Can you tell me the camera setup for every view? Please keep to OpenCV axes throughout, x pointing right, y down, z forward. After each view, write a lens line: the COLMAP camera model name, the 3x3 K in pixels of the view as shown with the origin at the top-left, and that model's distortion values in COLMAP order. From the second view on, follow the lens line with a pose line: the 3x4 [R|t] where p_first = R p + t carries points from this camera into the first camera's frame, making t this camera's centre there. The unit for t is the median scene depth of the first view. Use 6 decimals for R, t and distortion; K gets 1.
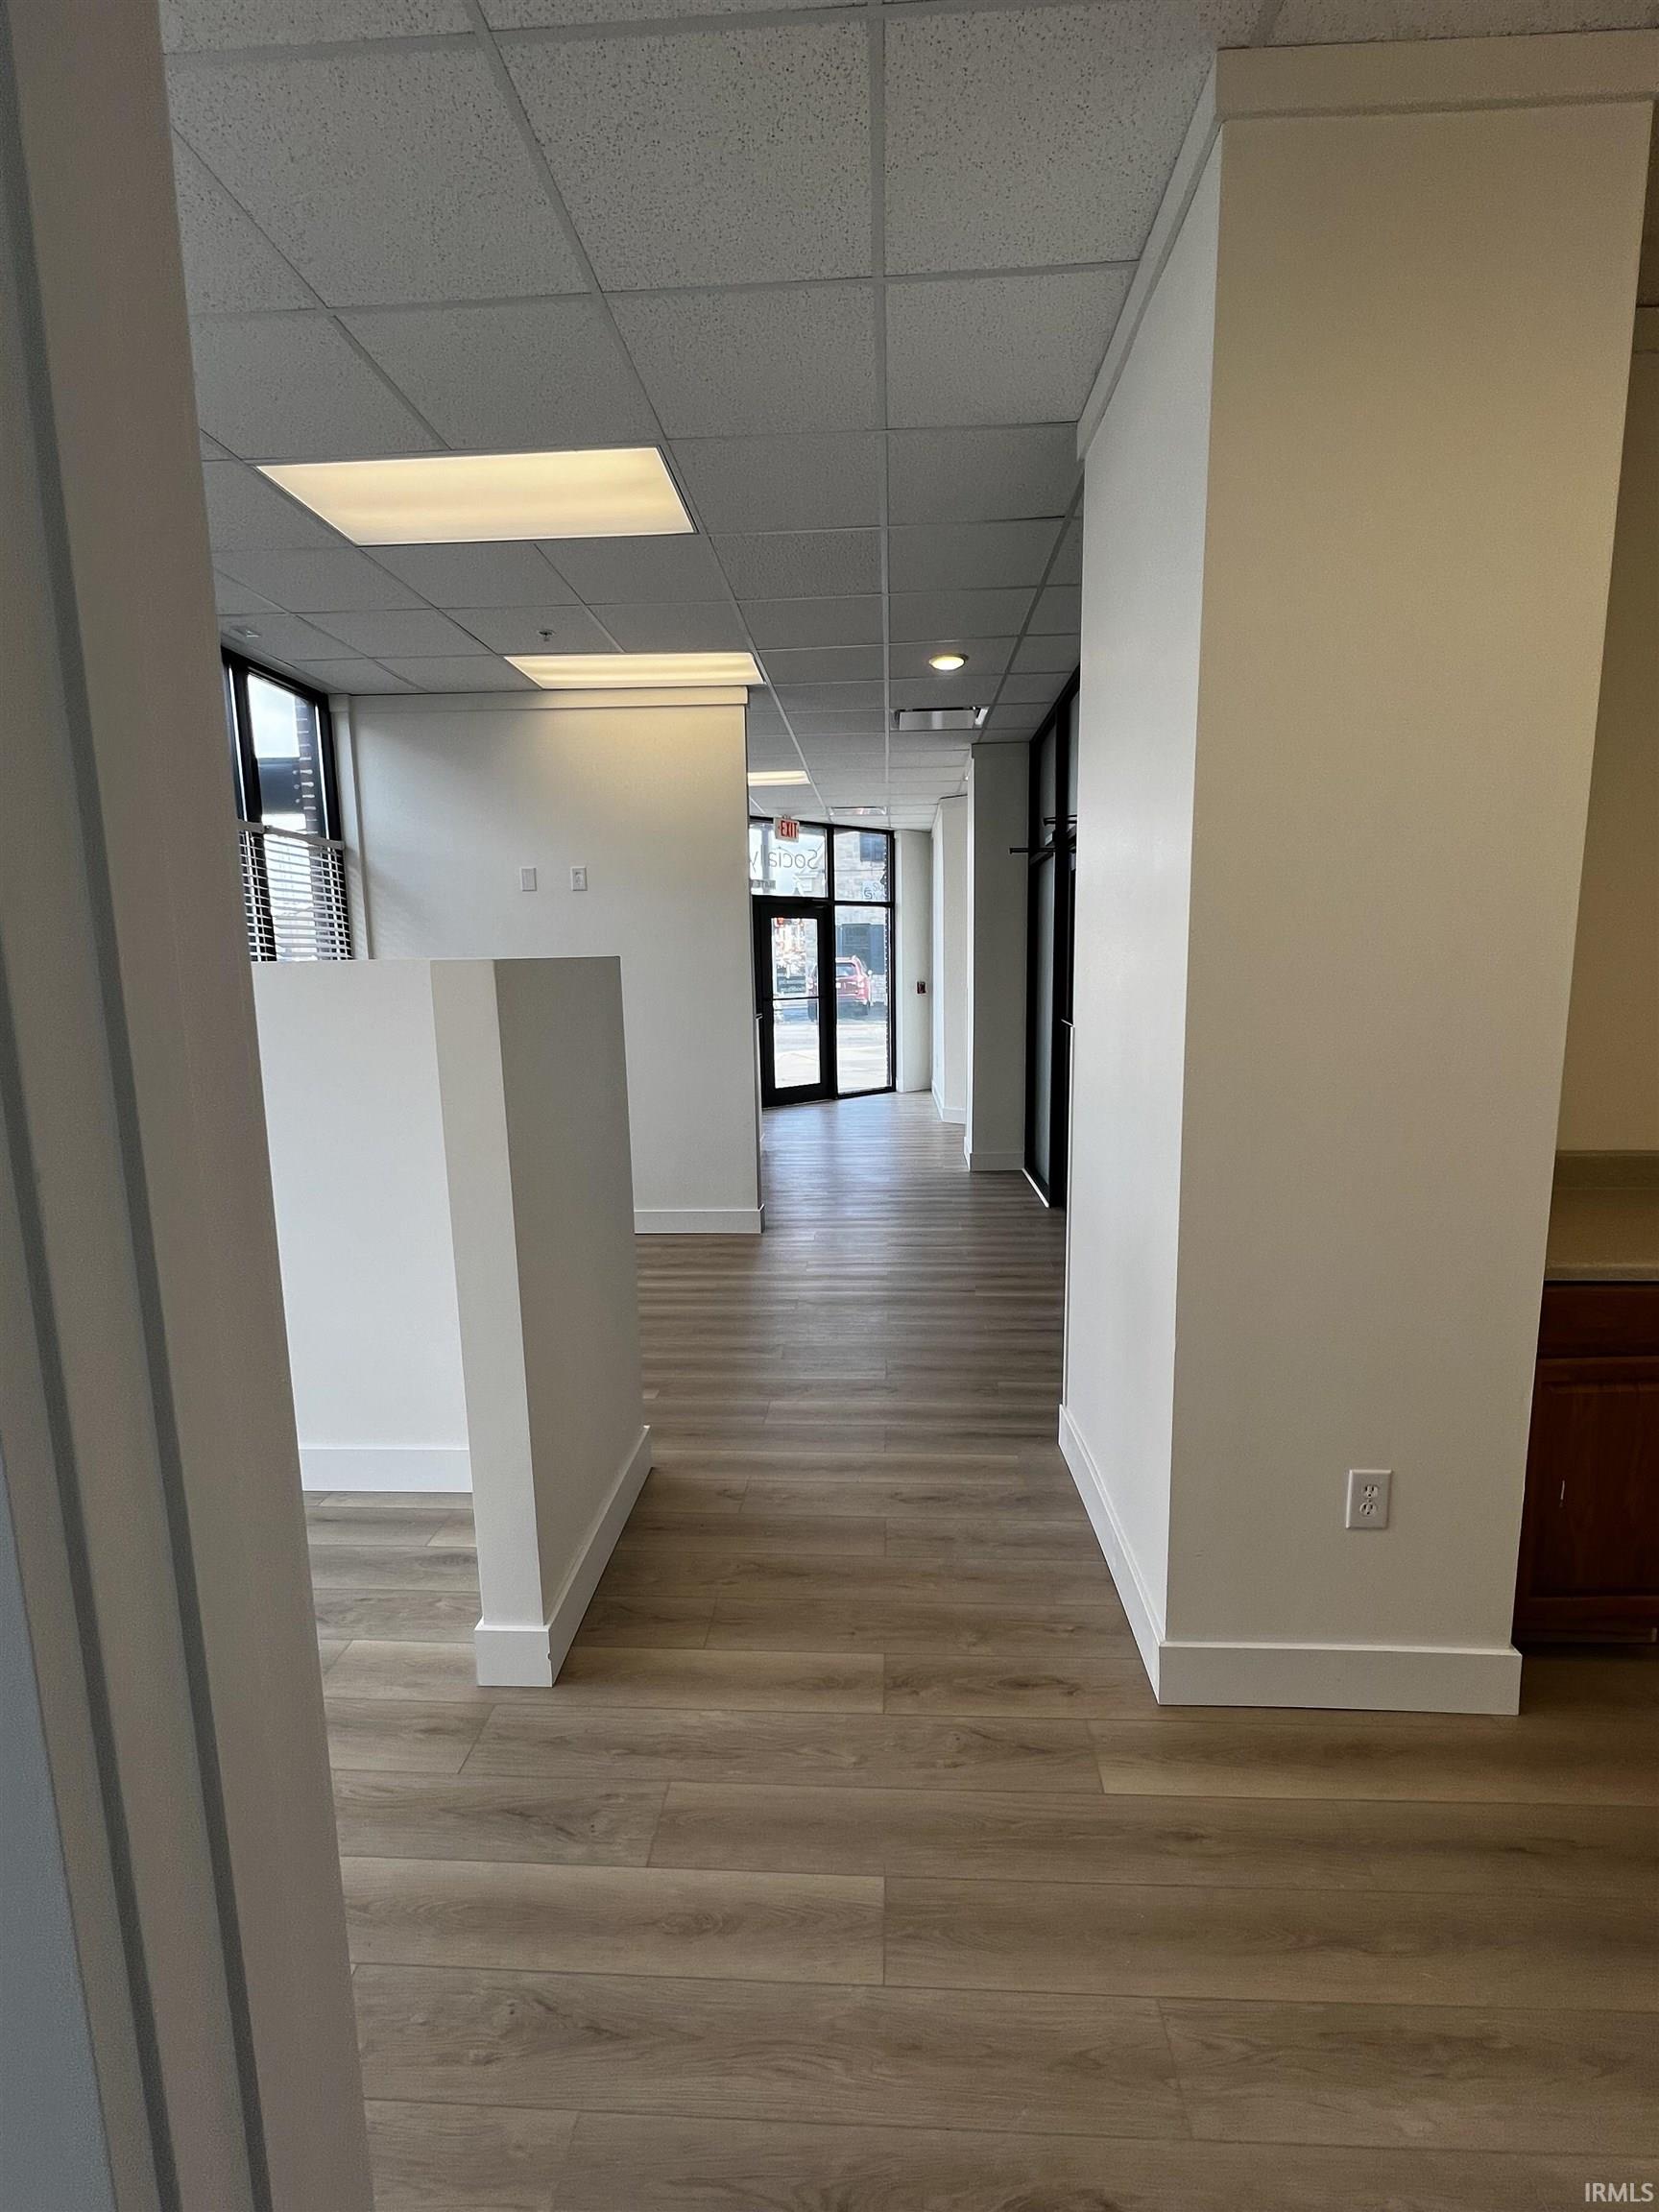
lens RADIAL K [[992.4, 0, 844.2], [0, 992.4, 1103.9], [0, 0, 1]] dist [-0.000320, 0.000720]
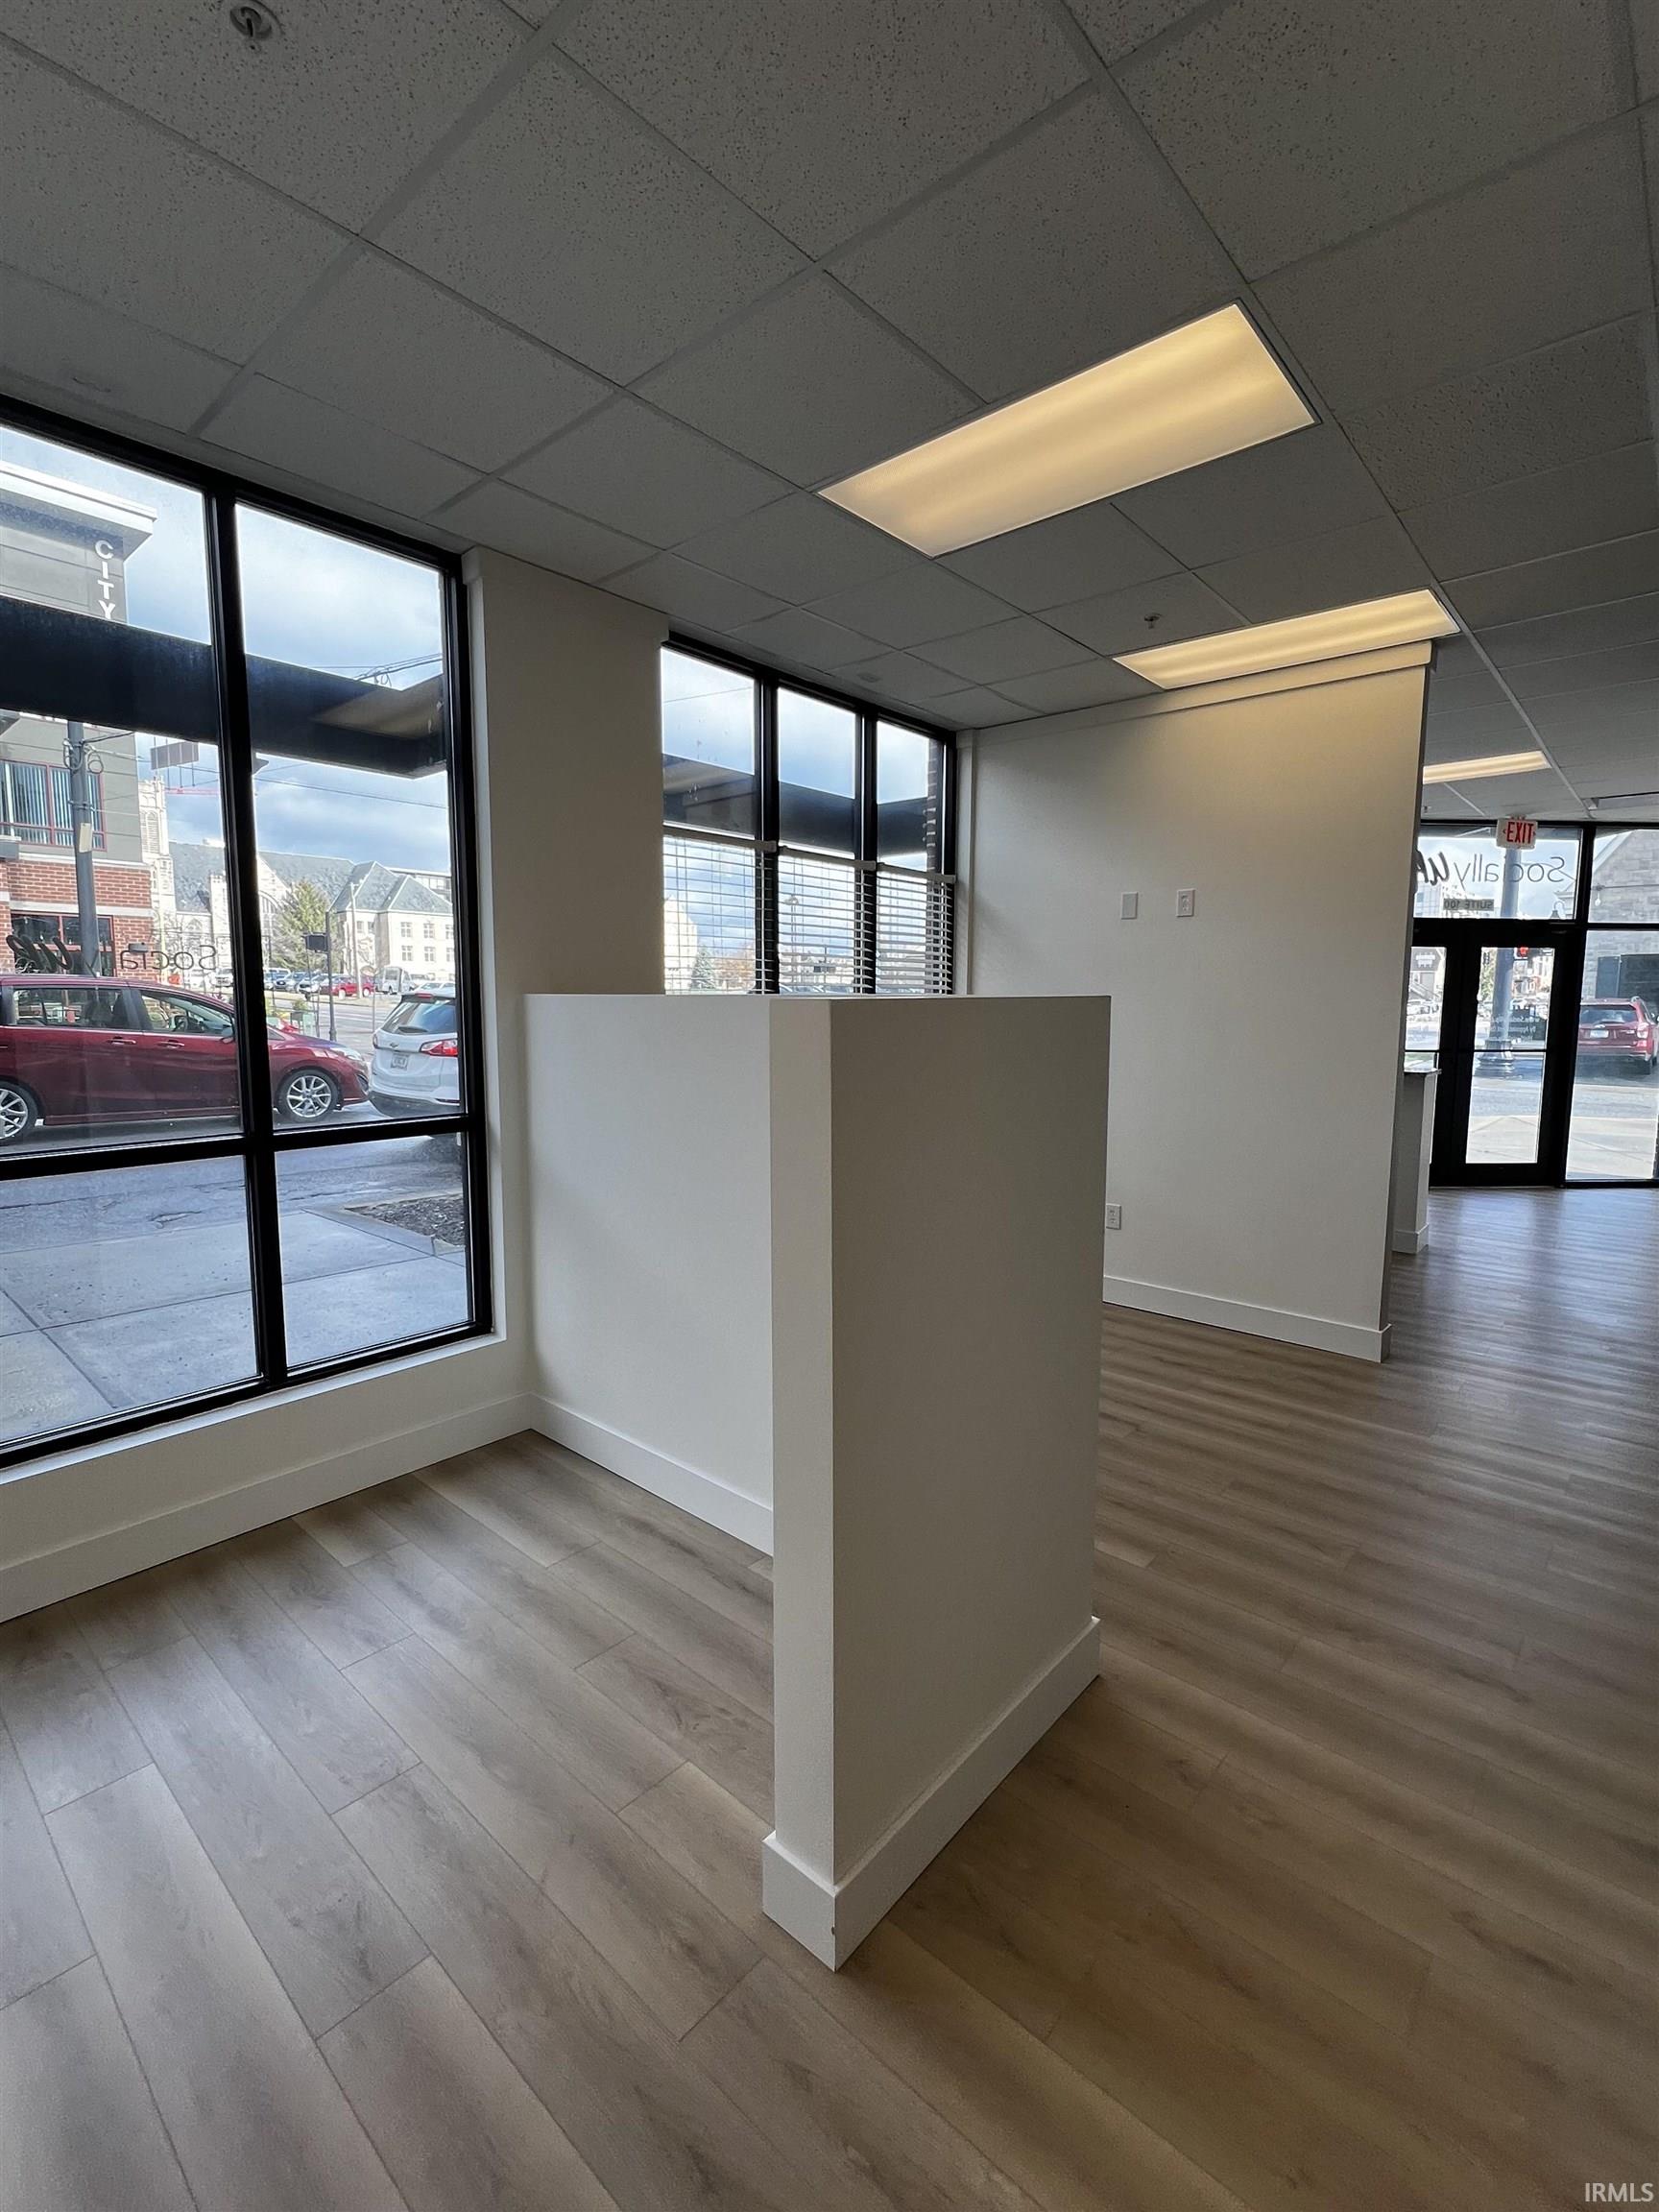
lens RADIAL K [[992.4, 0, 838.9], [0, 992.4, 1103.3], [0, 0, 1]] dist [-0.000320, 0.000720]
pose [[0.782413, 0.085246, -0.616898, 0.045155], [-0.106359, 0.994325, 0.002505, -0.025005], [0.613611, 0.063653, 0.787039, 0.152427]]
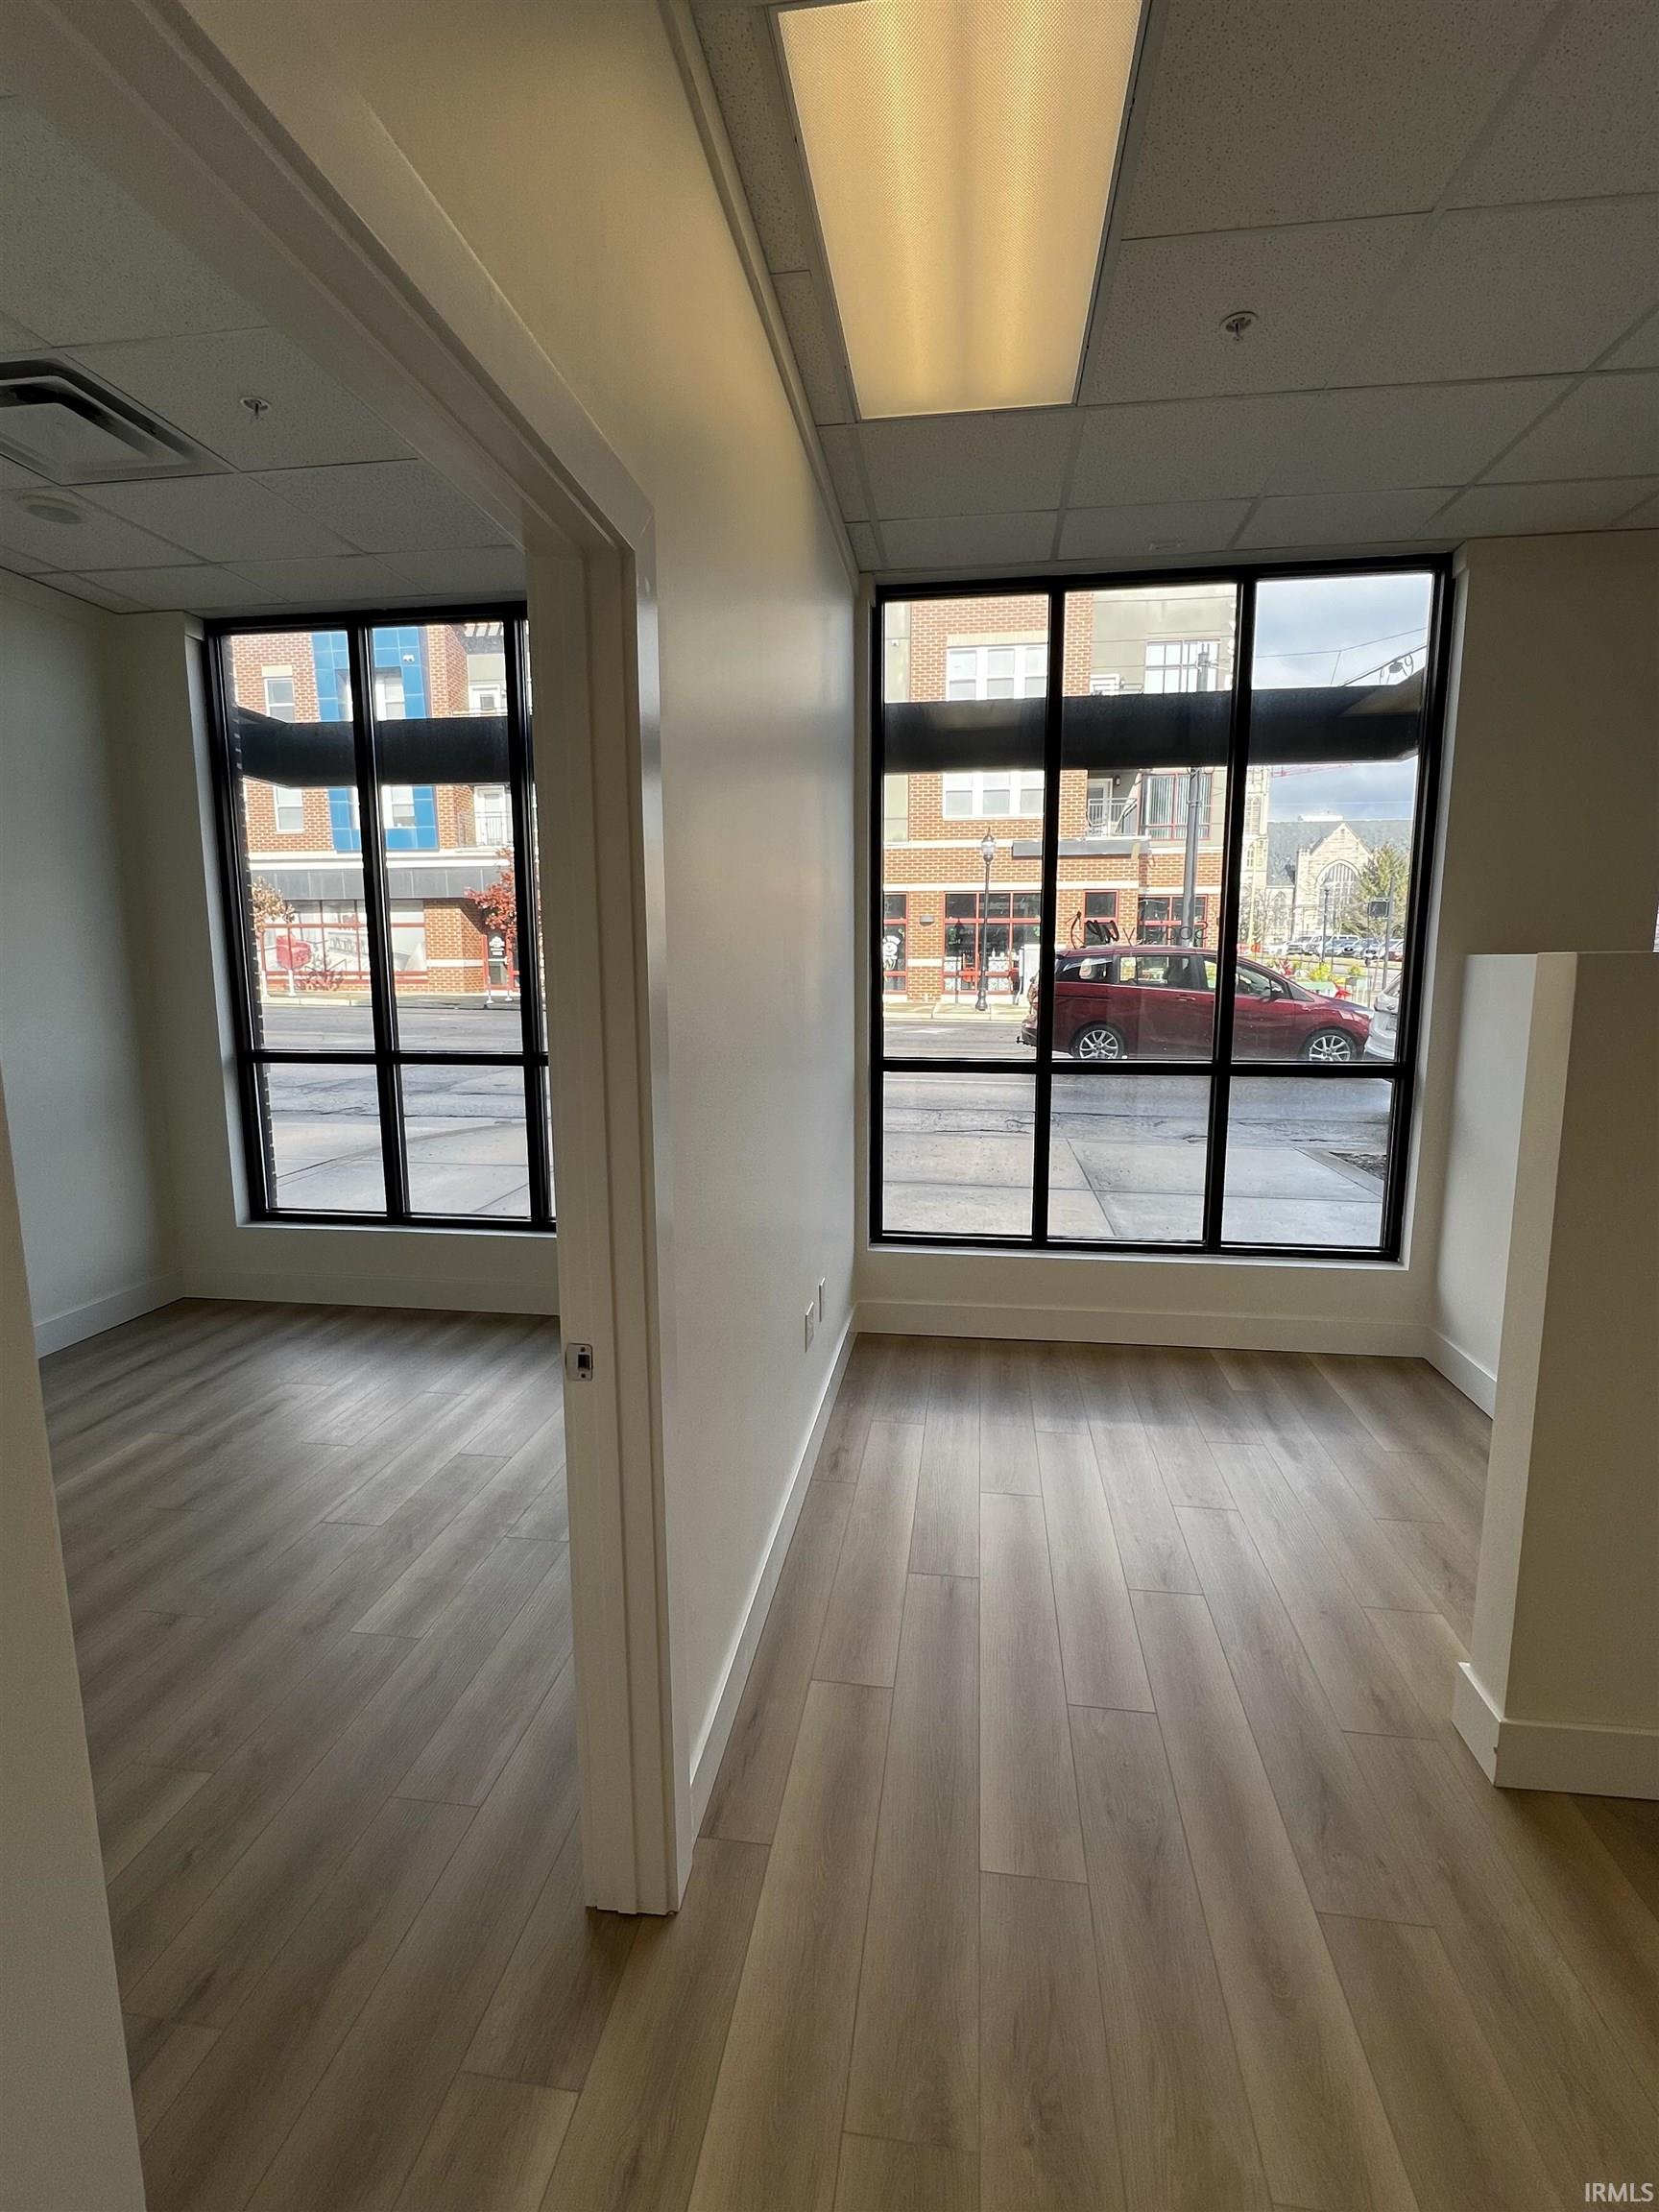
lens RADIAL K [[992.4, 0, 839.7], [0, 992.4, 1101.9], [0, 0, 1]] dist [-0.000320, 0.000720]
pose [[-0.084001, 0.155888, -0.984196, 0.211032], [-0.143822, 0.975449, 0.166778, -0.025208], [0.986032, 0.155559, -0.059519, 0.158823]]
